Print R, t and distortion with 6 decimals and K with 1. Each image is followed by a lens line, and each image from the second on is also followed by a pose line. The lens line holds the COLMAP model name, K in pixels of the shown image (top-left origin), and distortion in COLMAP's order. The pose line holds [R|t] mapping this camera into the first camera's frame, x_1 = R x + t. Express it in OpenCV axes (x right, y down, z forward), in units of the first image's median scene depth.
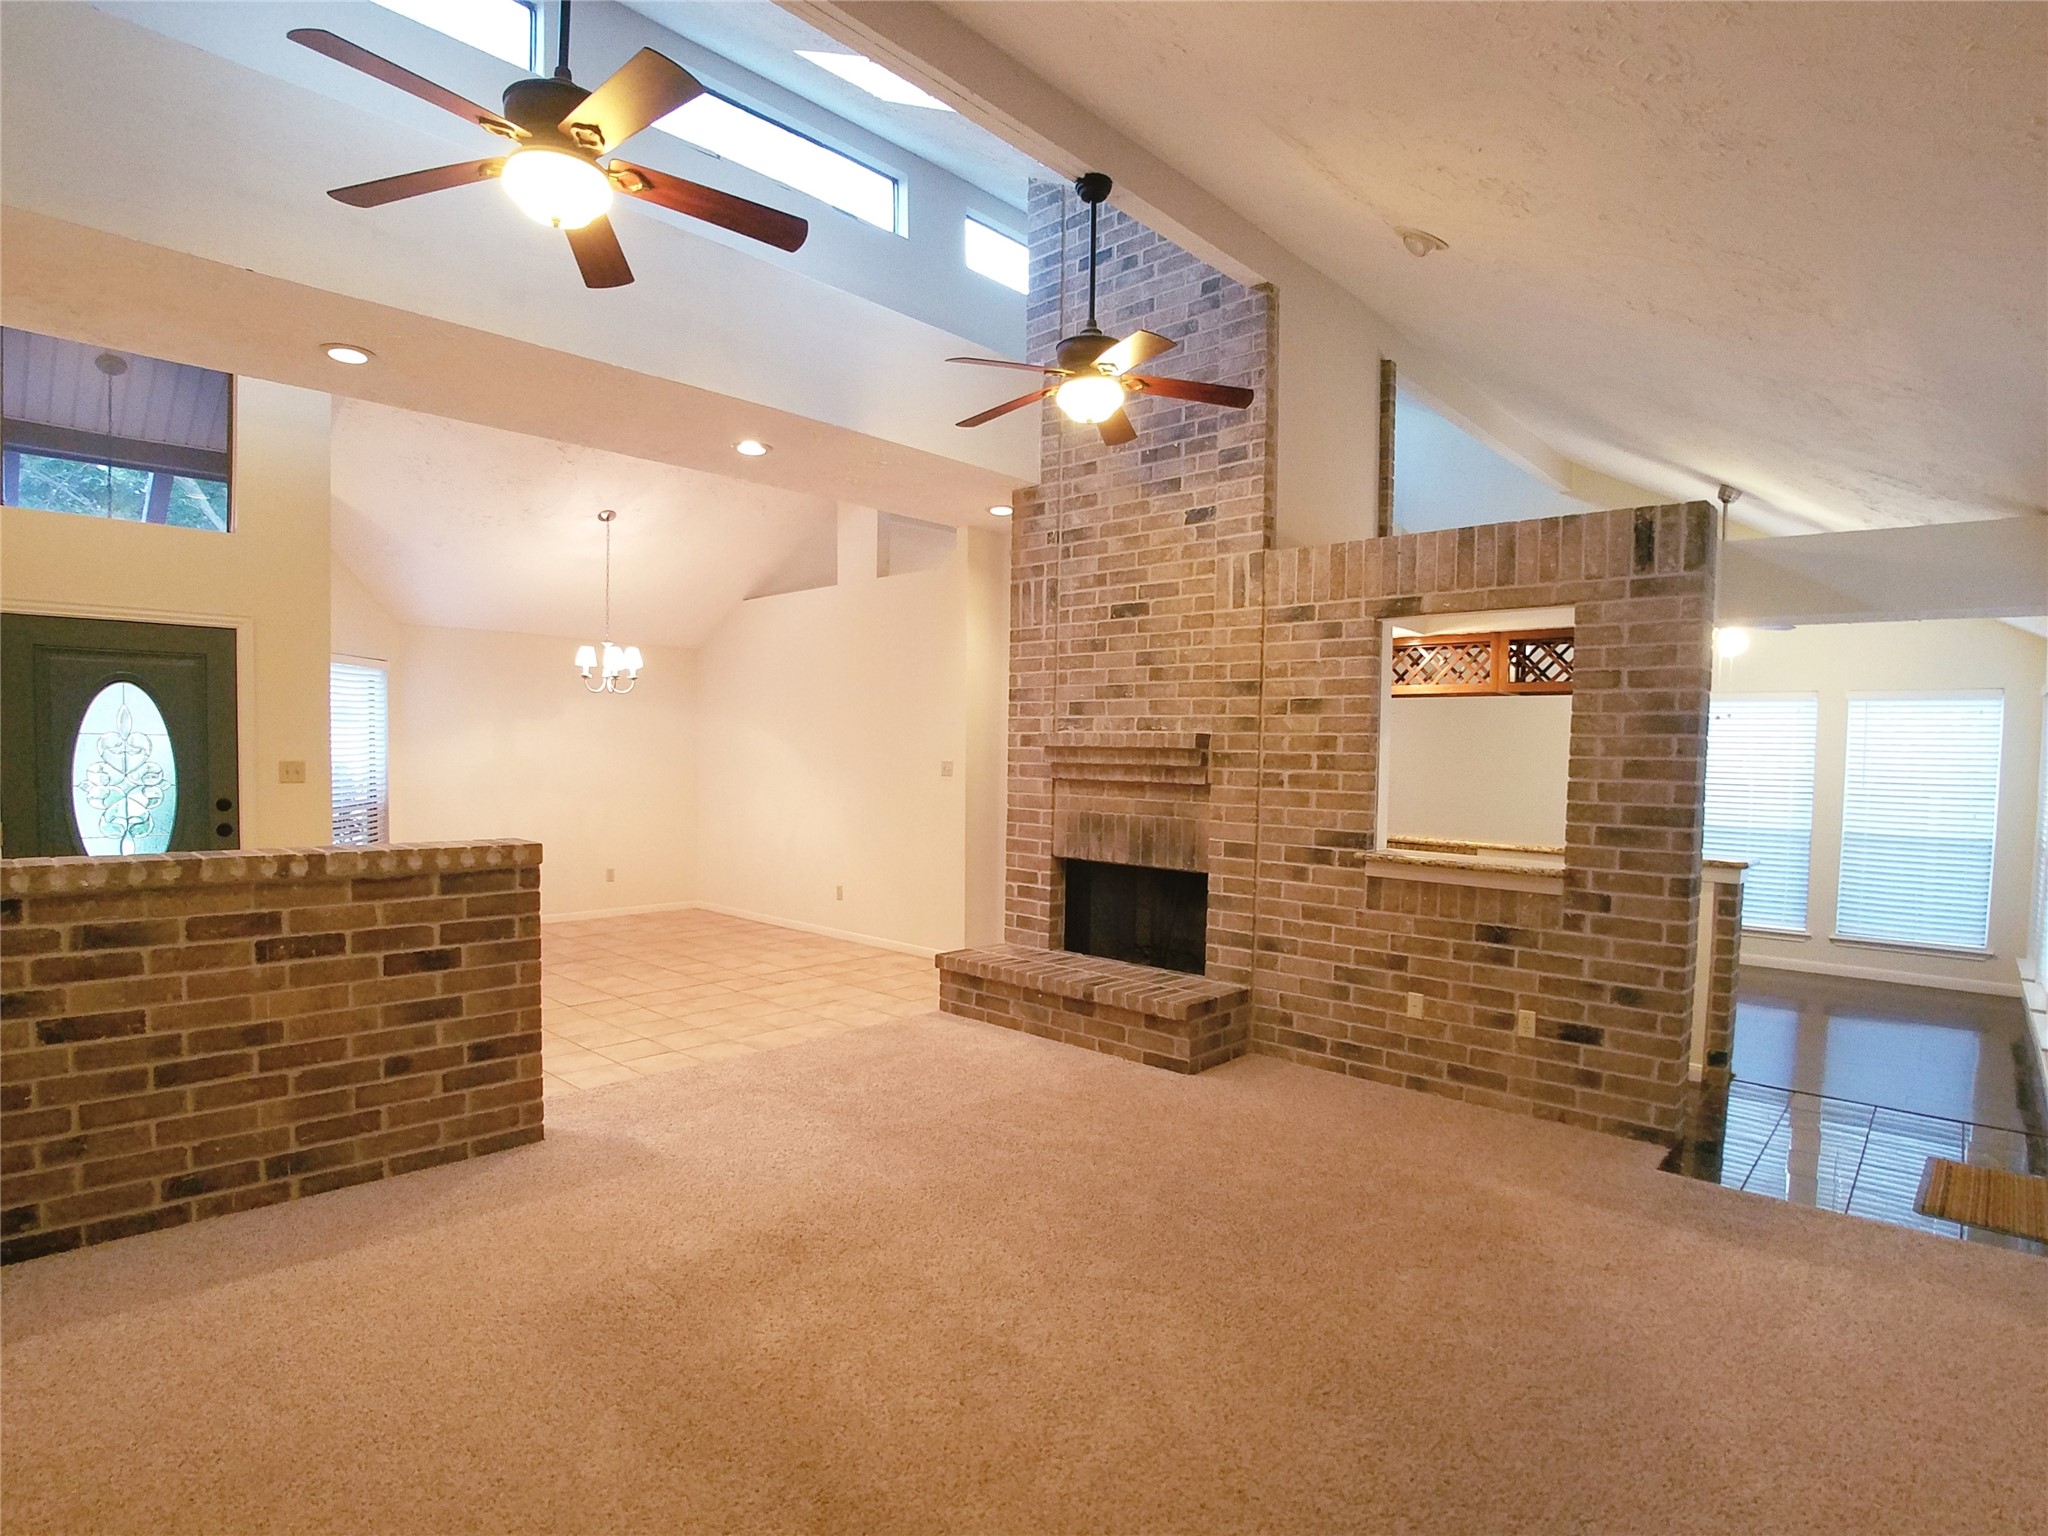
lens RADIAL K [[1080.3, 0, 1013.3], [0, 1080.3, 815.9], [0, 0, 1]] dist [-0.057927, 0.000504]
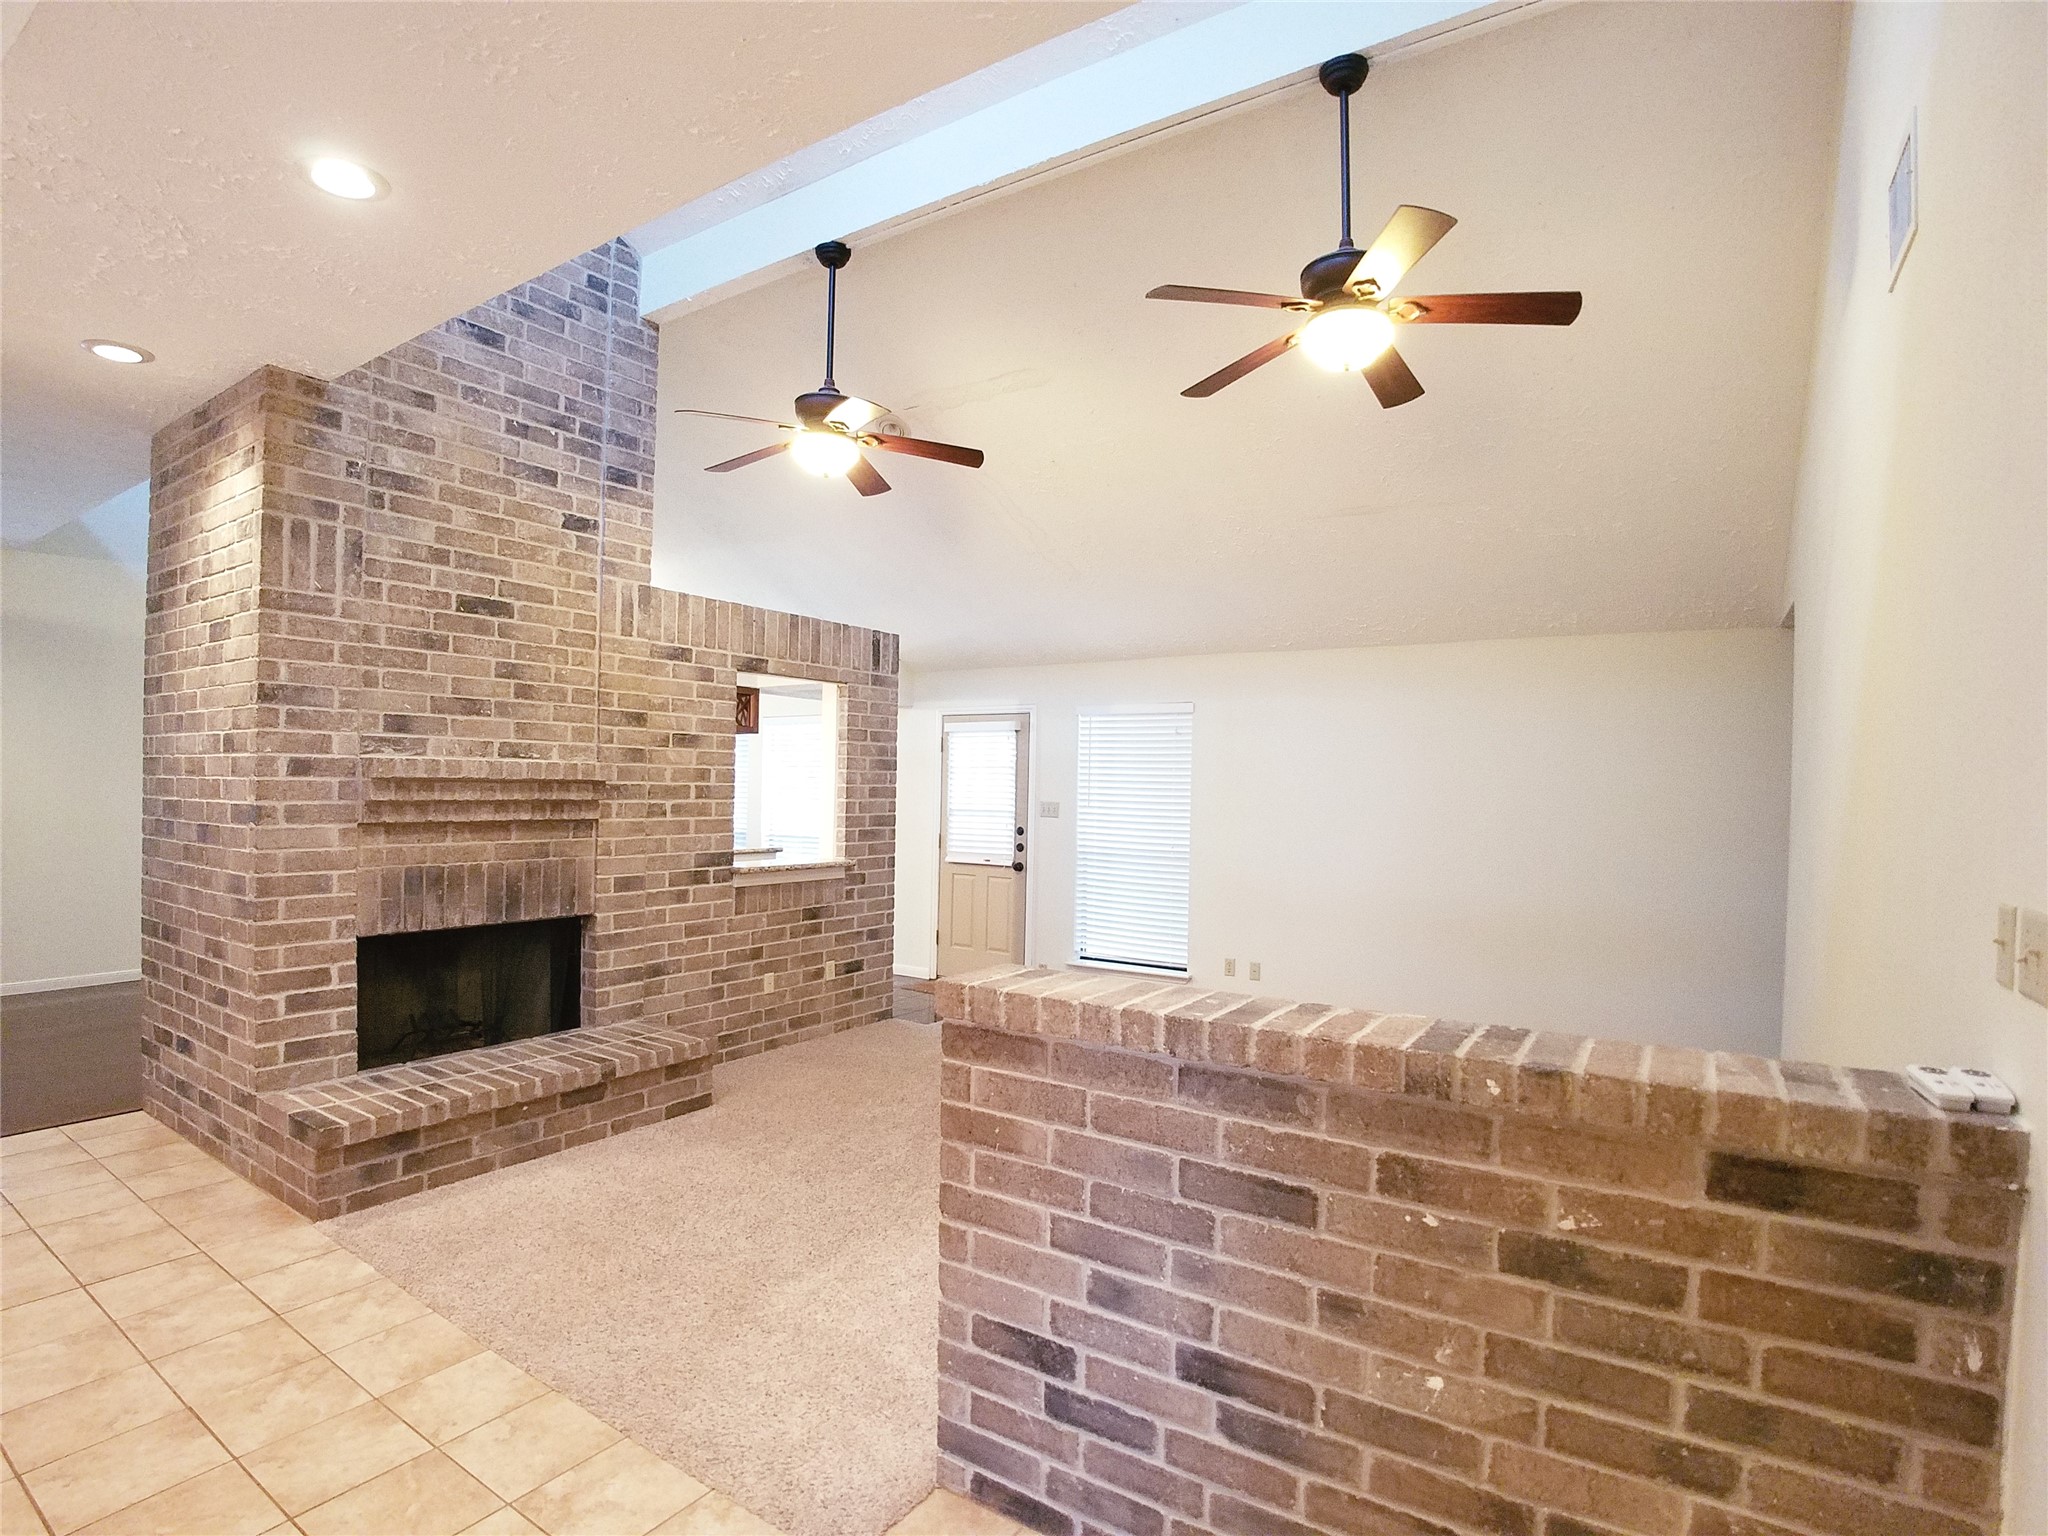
lens RADIAL K [[1024.1, 0, 1019.5], [0, 1024.1, 800.7], [0, 0, 1]] dist [-0.070977, 0.012365]
pose [[-0.167703, -0.037746, 0.985115, -0.808350], [0.036607, 0.998339, 0.044484, -0.076448], [-0.985158, 0.043522, -0.166043, 0.858271]]
